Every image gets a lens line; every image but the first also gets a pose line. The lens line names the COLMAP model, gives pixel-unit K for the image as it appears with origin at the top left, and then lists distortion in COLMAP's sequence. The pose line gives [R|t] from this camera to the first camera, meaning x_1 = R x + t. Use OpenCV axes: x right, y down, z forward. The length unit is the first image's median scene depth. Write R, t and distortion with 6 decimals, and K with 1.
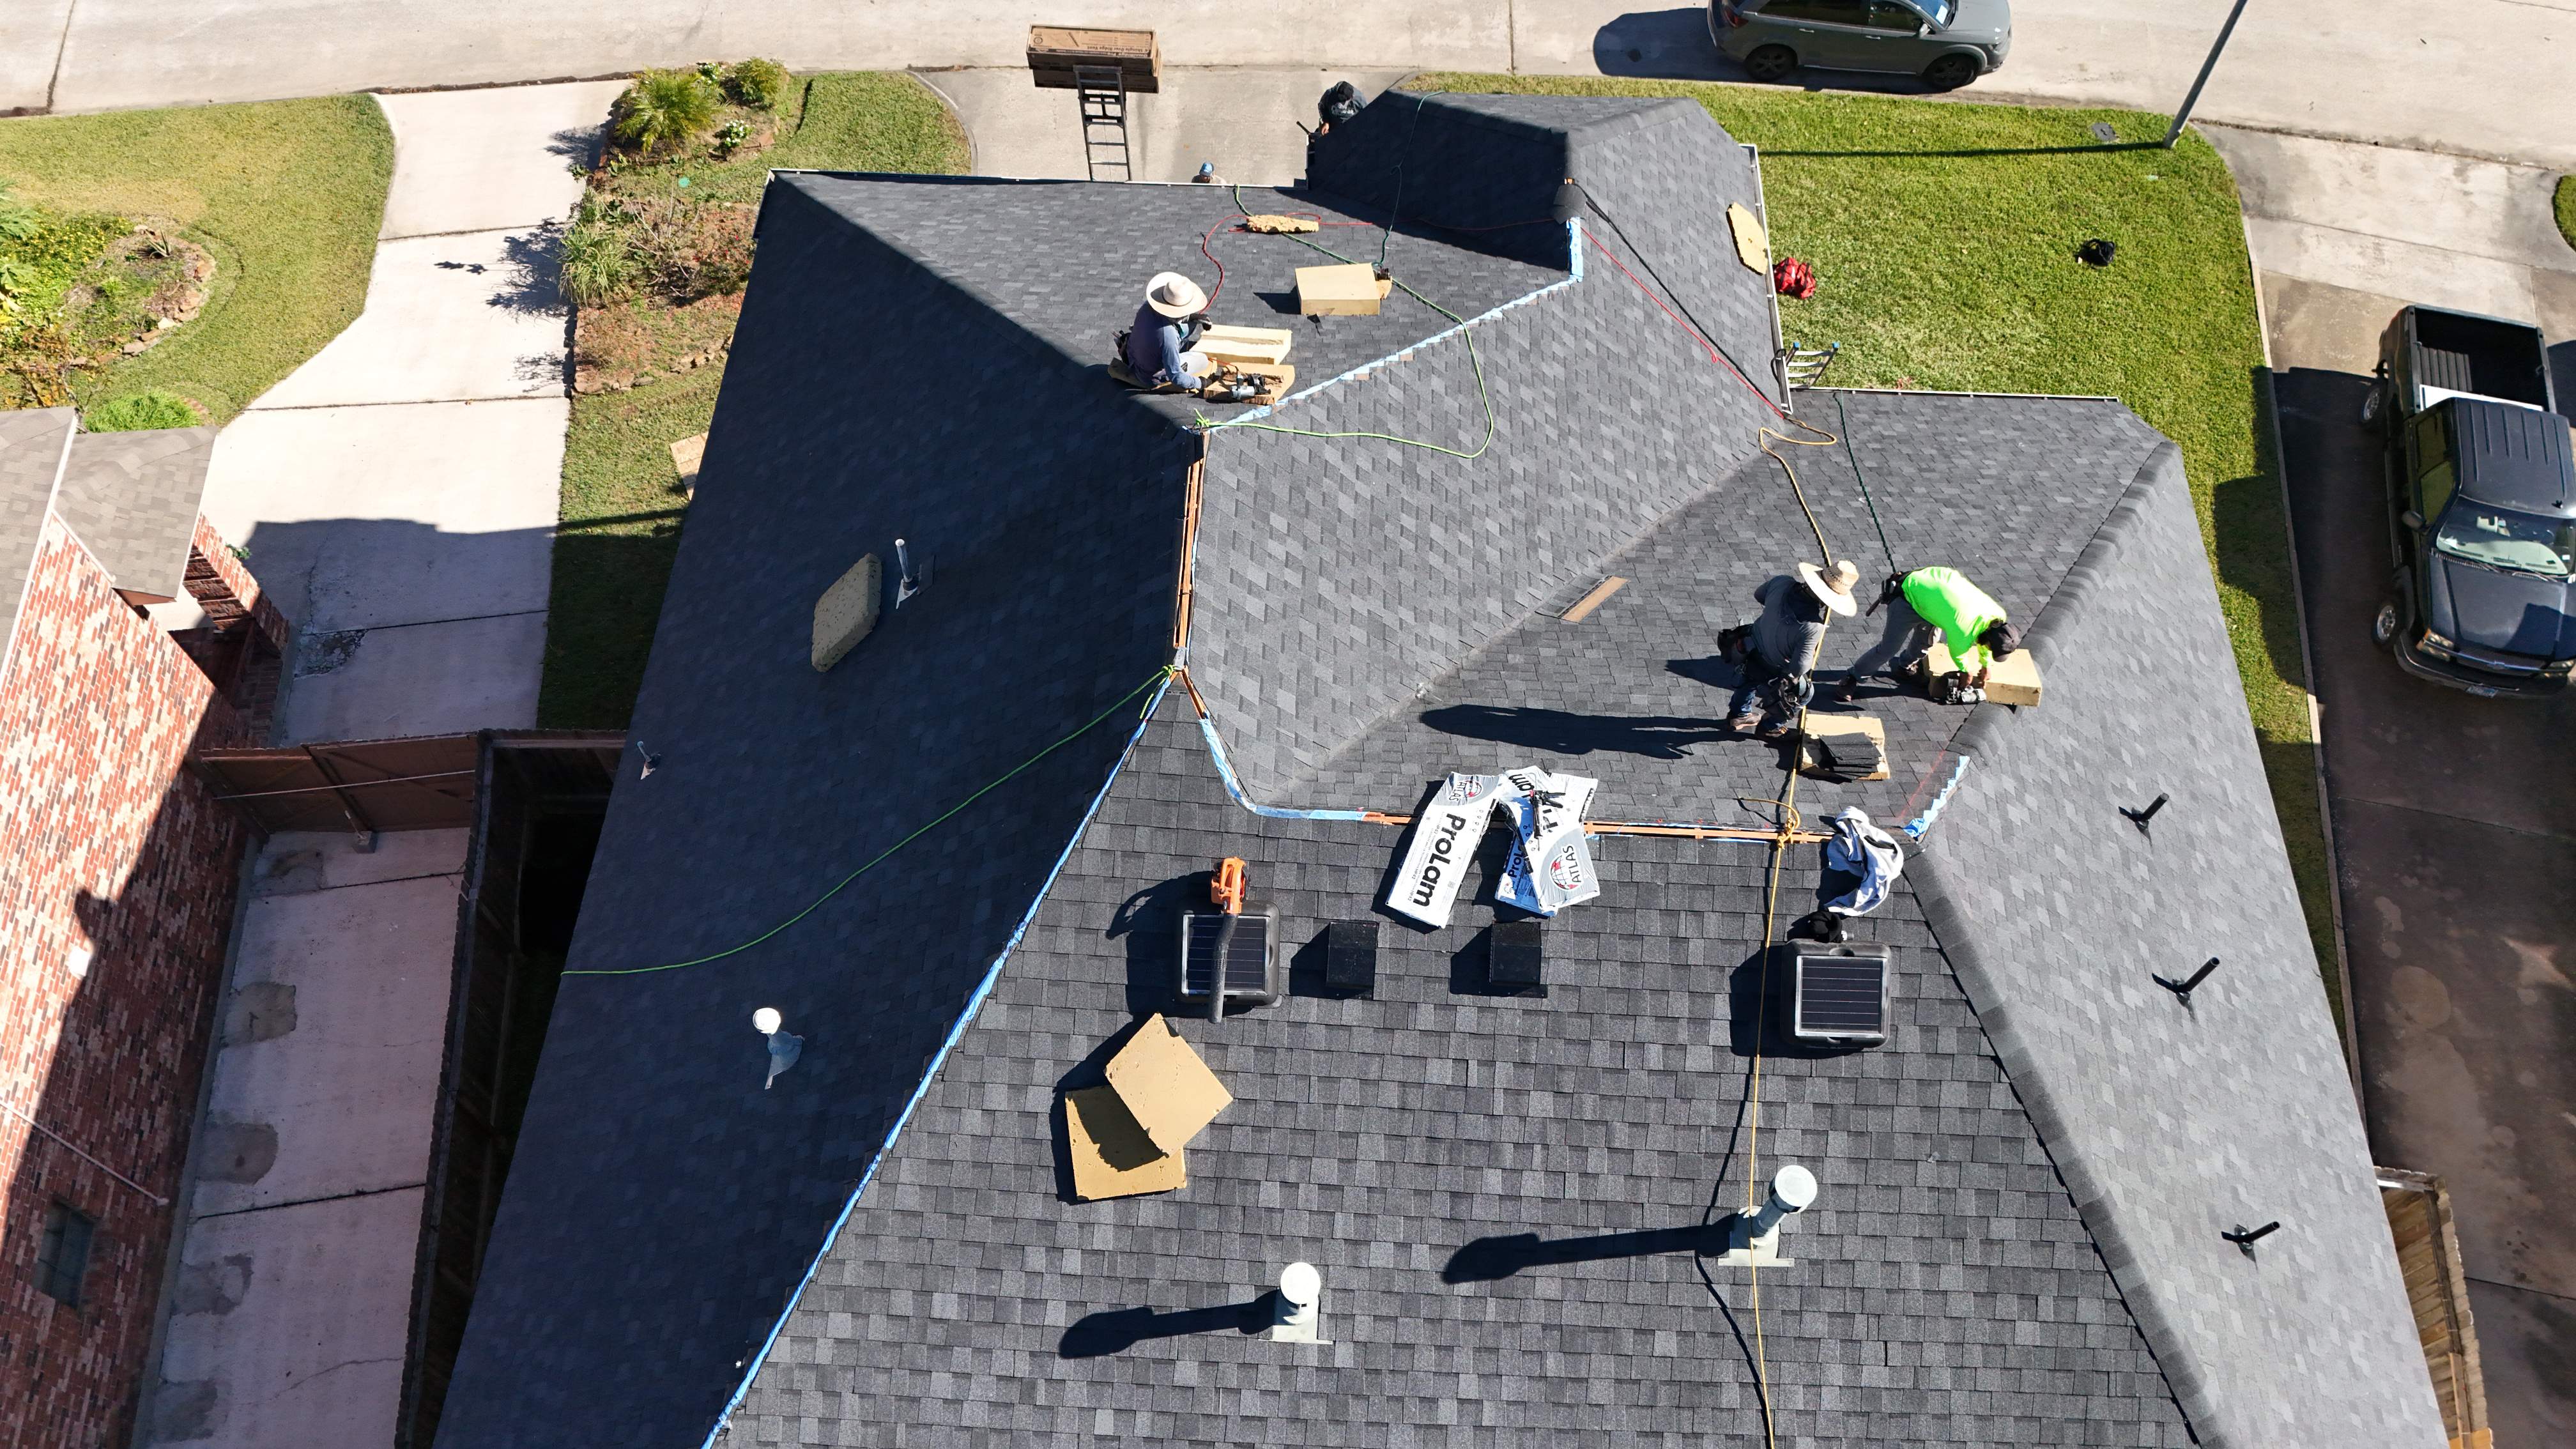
lens RADIAL K [[1893.3, 0, 1285.5], [0, 1893.3, 718.8], [0, 0, 1]] dist [0.073011, -0.067171]
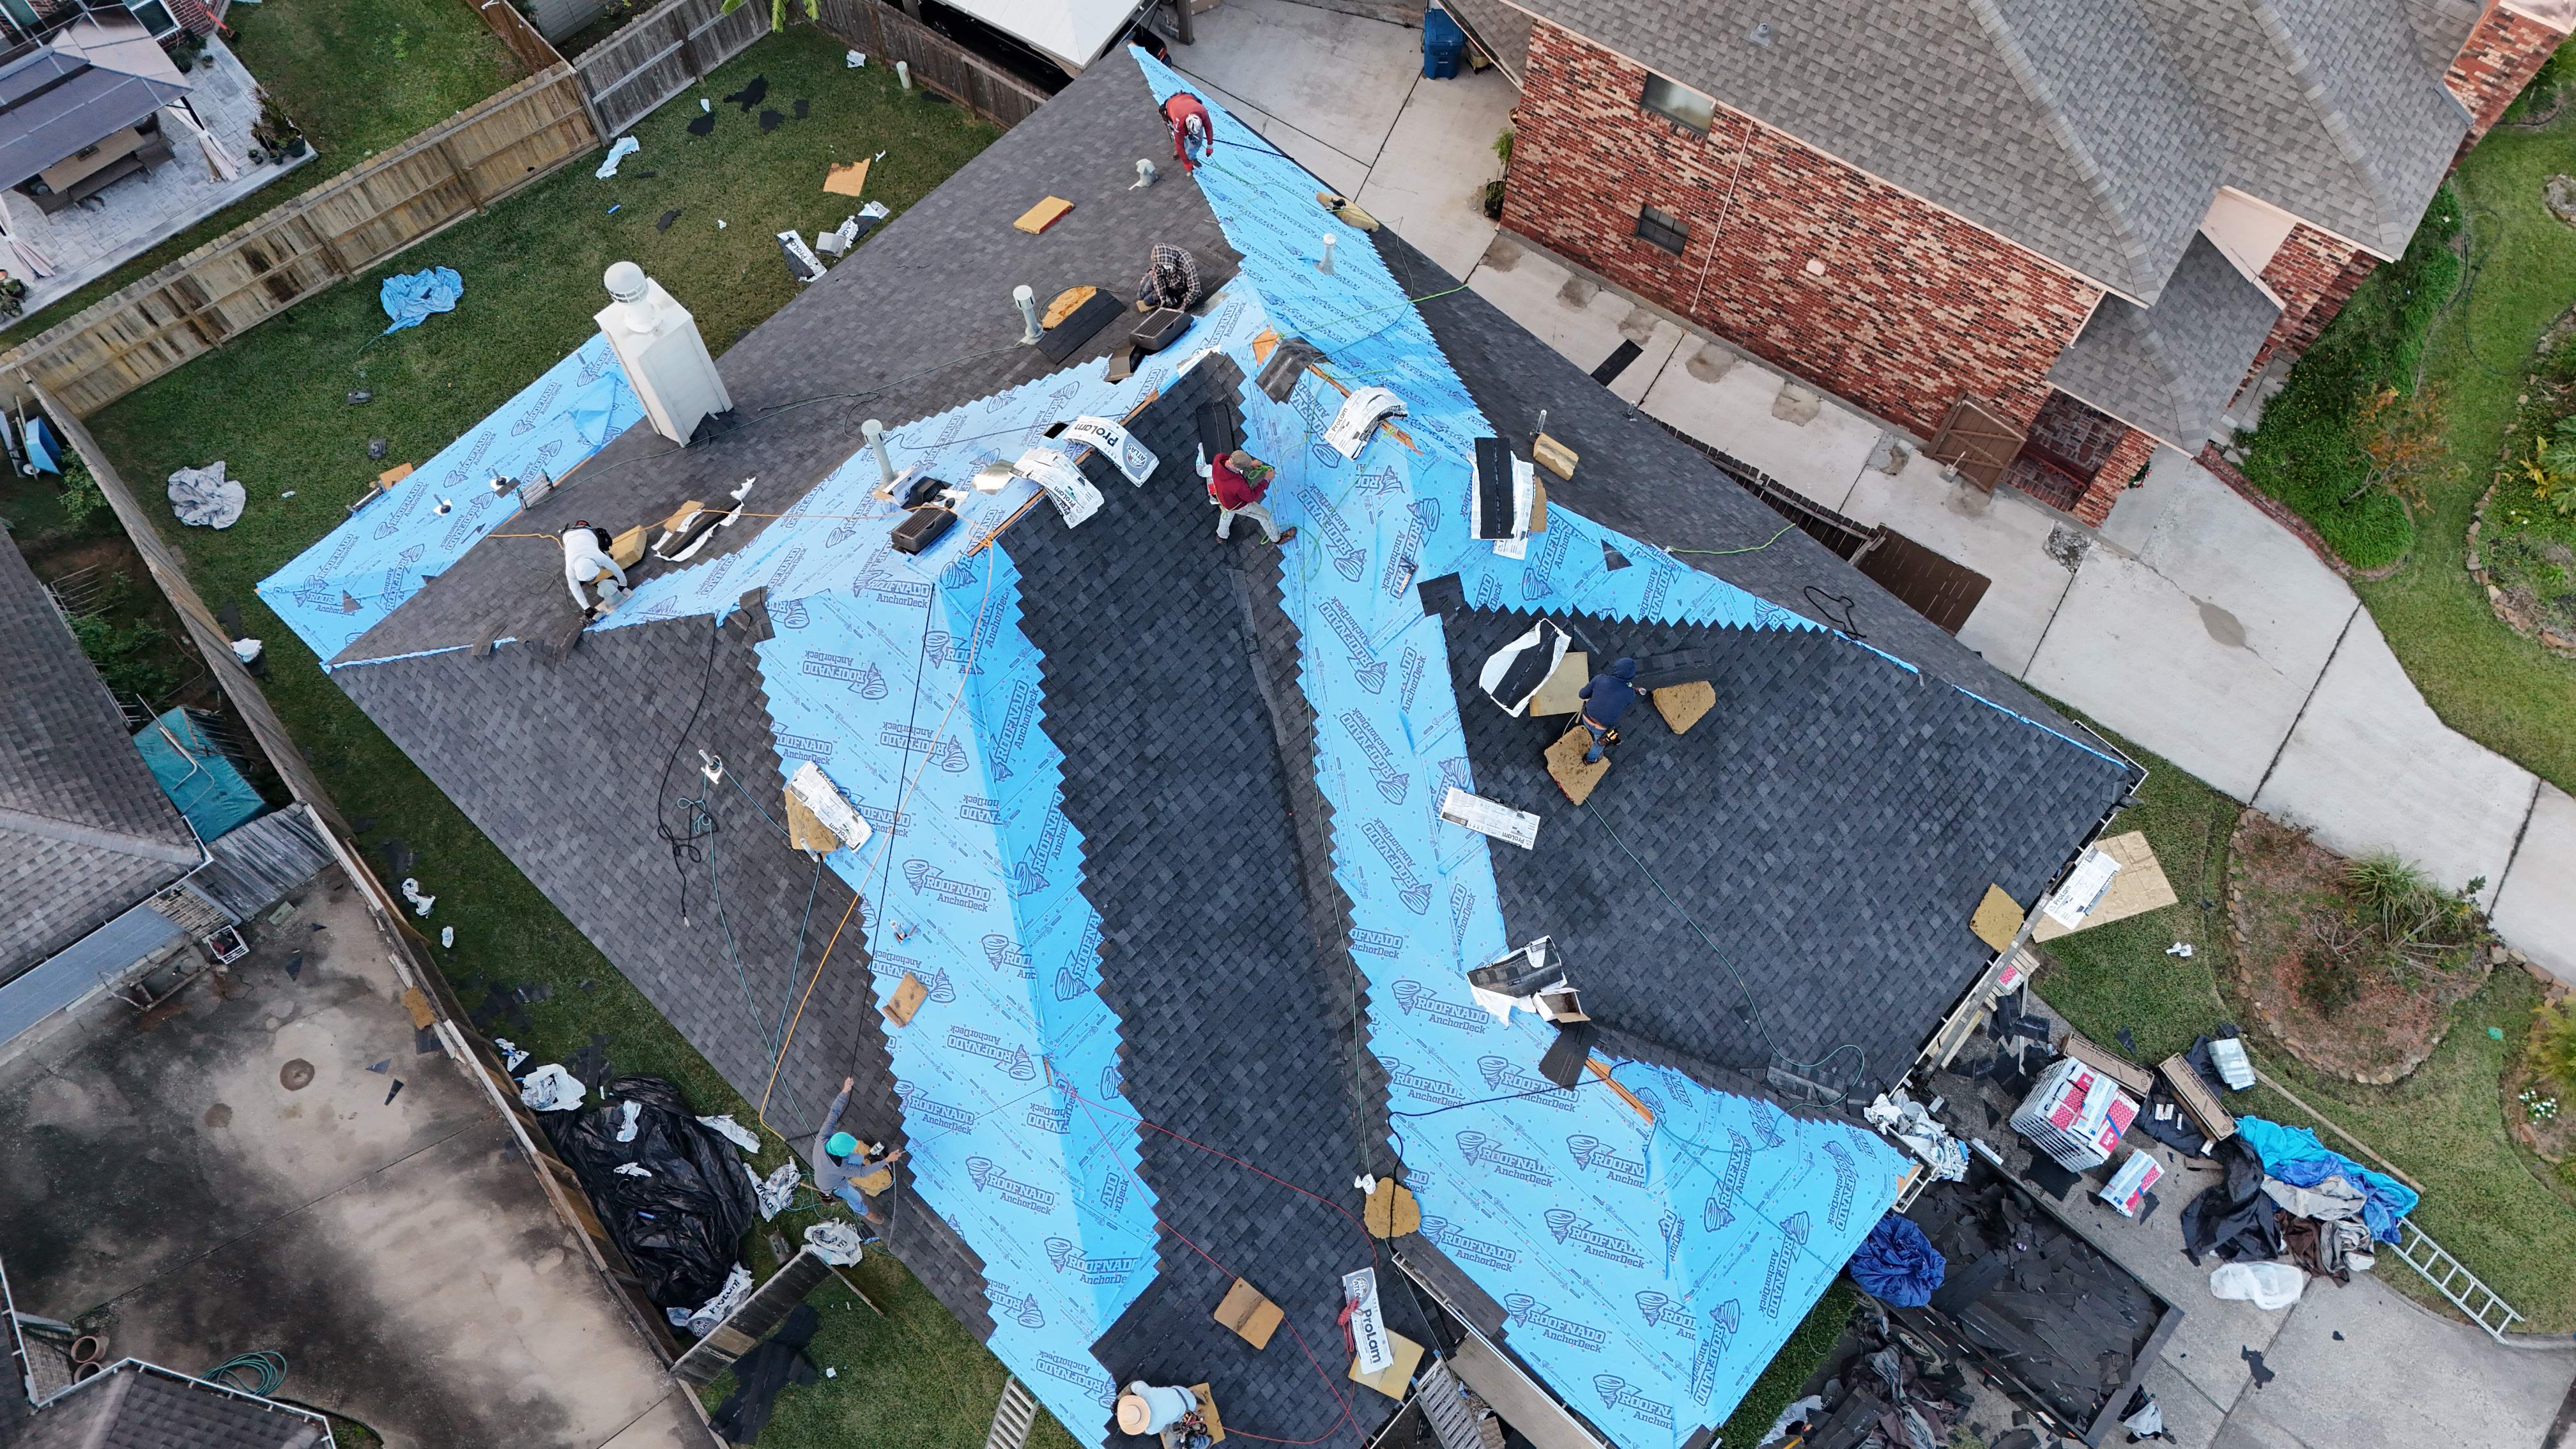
lens RADIAL K [[1893.3, 0, 1285.8], [0, 1893.3, 715.9], [0, 0, 1]] dist [0.073011, -0.067171]
pose [[-0.646008, 0.687688, -0.331299, 0.422791], [-0.652986, -0.273085, 0.706423, -0.758296], [0.395326, 0.672688, 0.625466, 0.060818]]
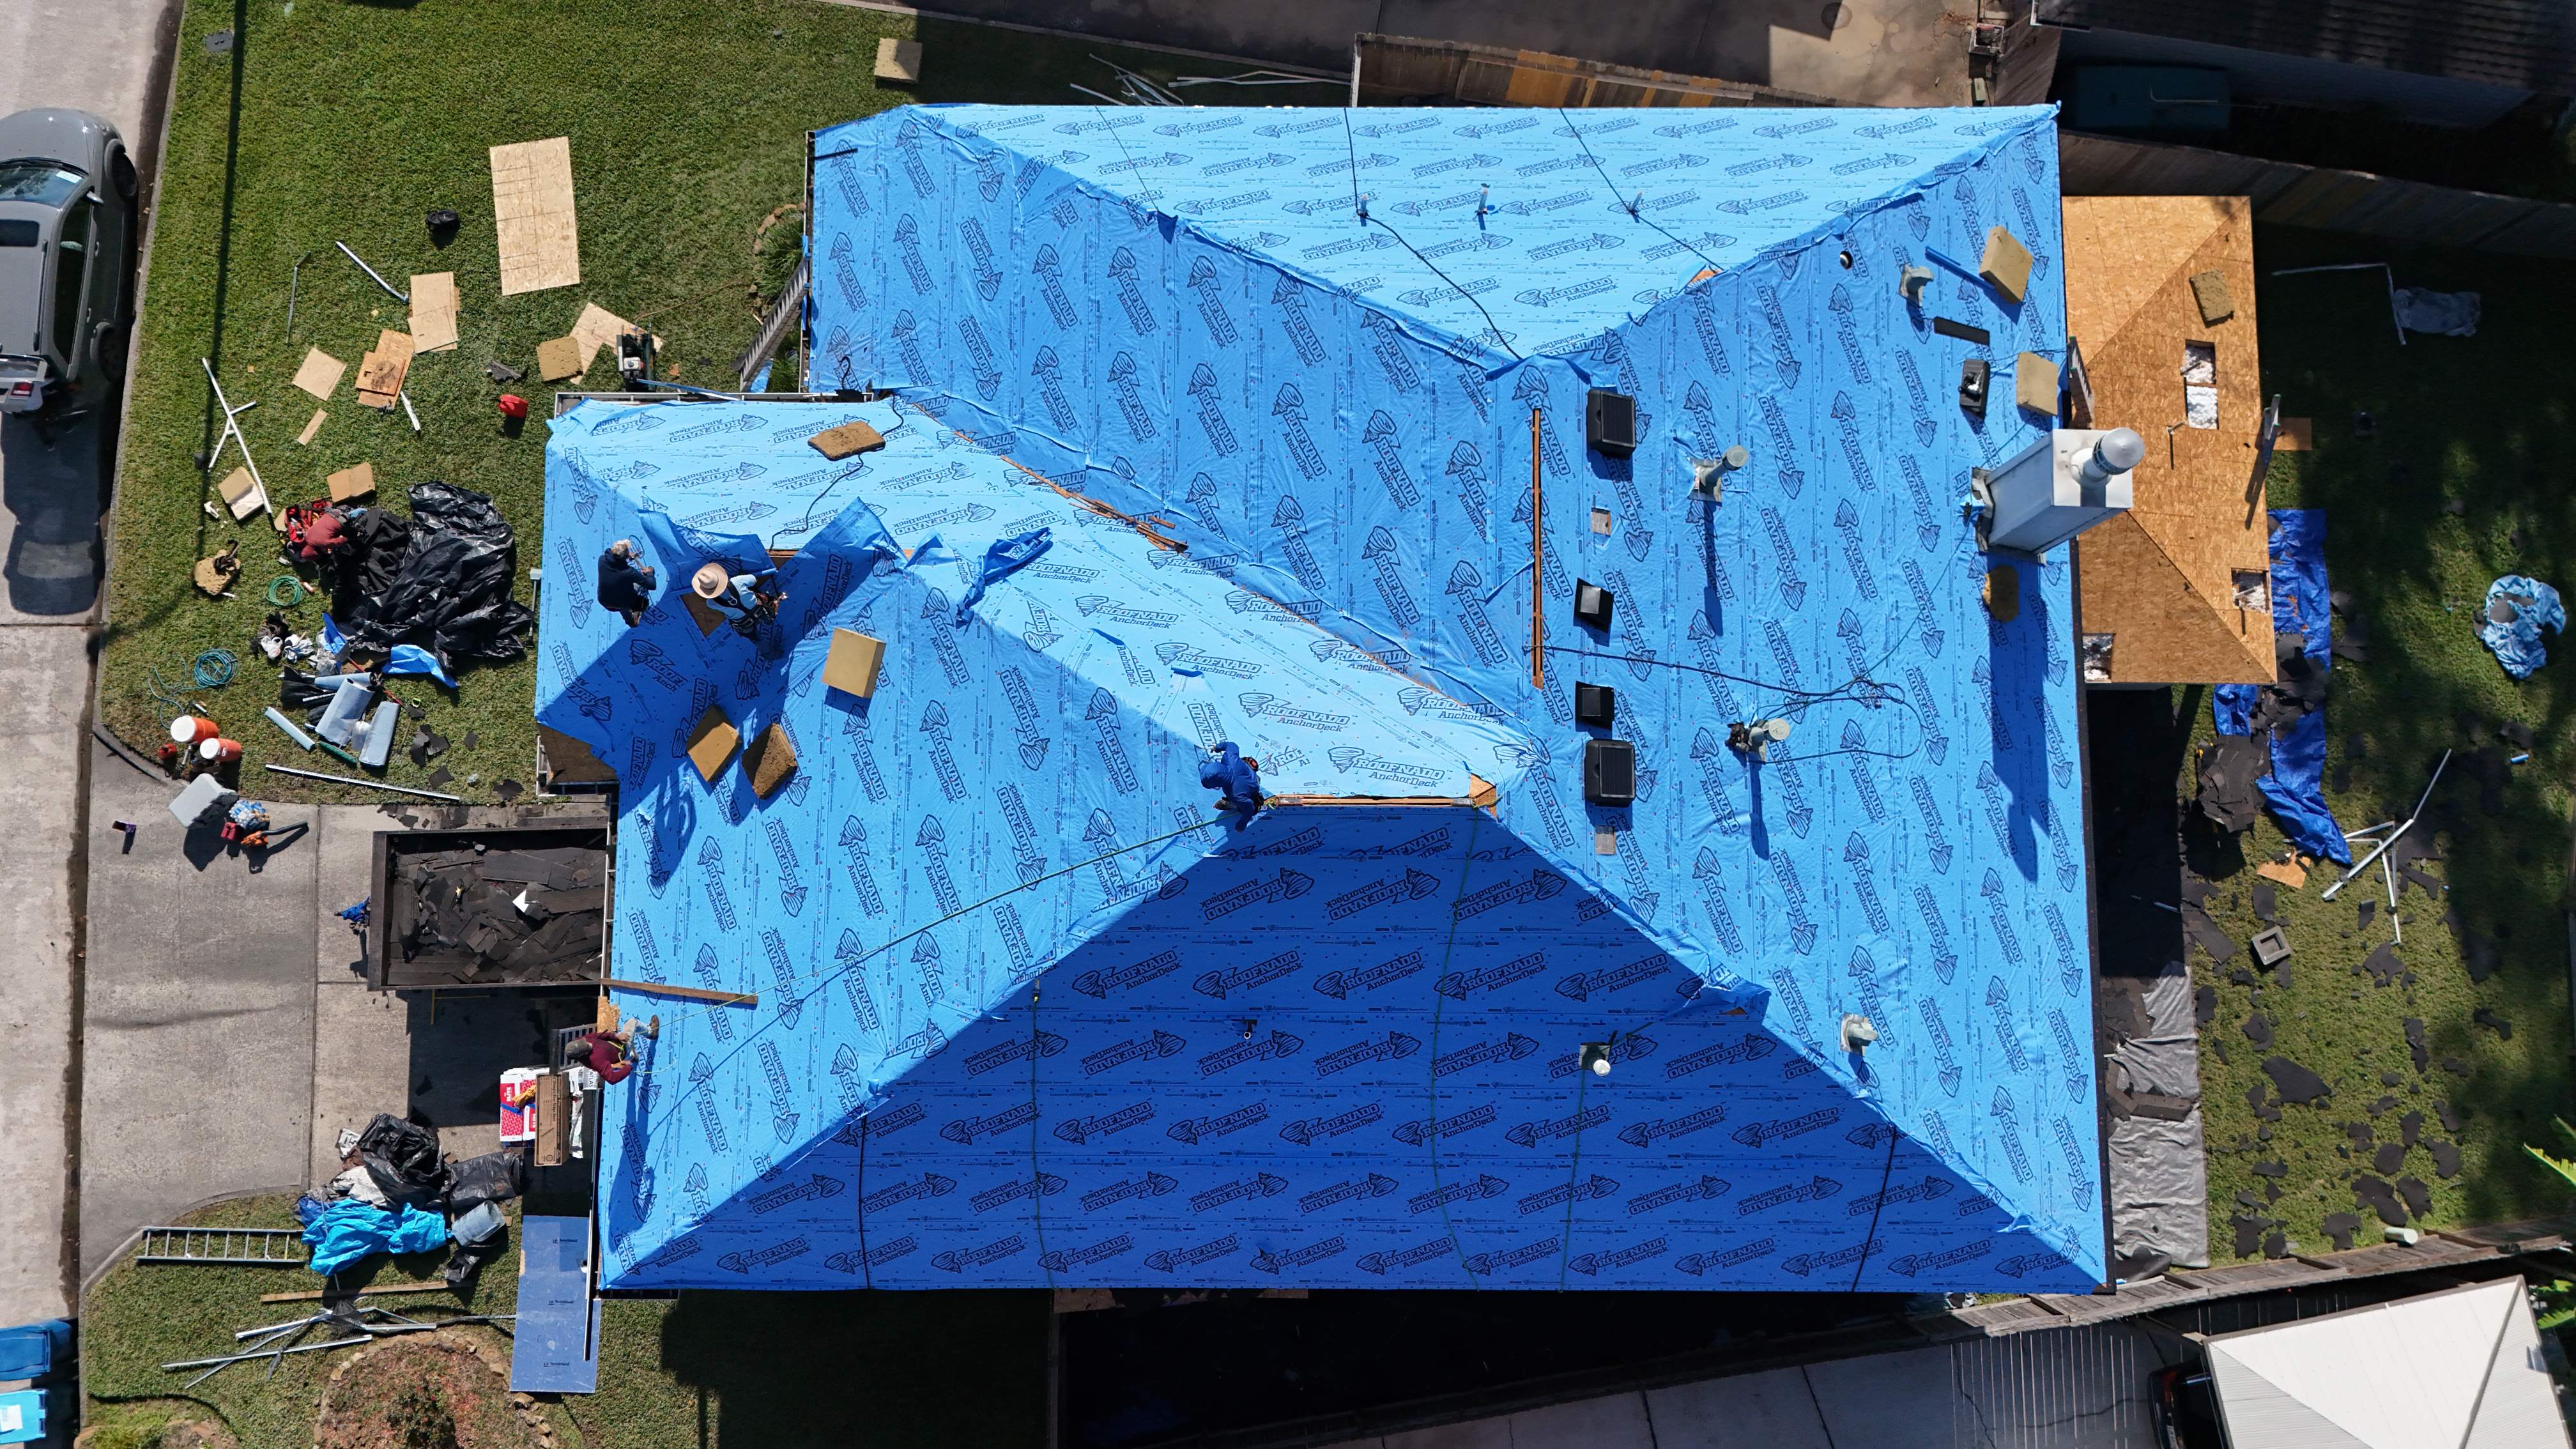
lens RADIAL K [[1893.3, 0, 1284.5], [0, 1893.3, 715.3], [0, 0, 1]] dist [0.073011, -0.067171]
pose [[-0.040405, -0.992521, 0.115190, -0.086905], [0.844121, 0.027777, 0.535433, -0.545858], [-0.534629, 0.118869, 0.836685, -0.137141]]
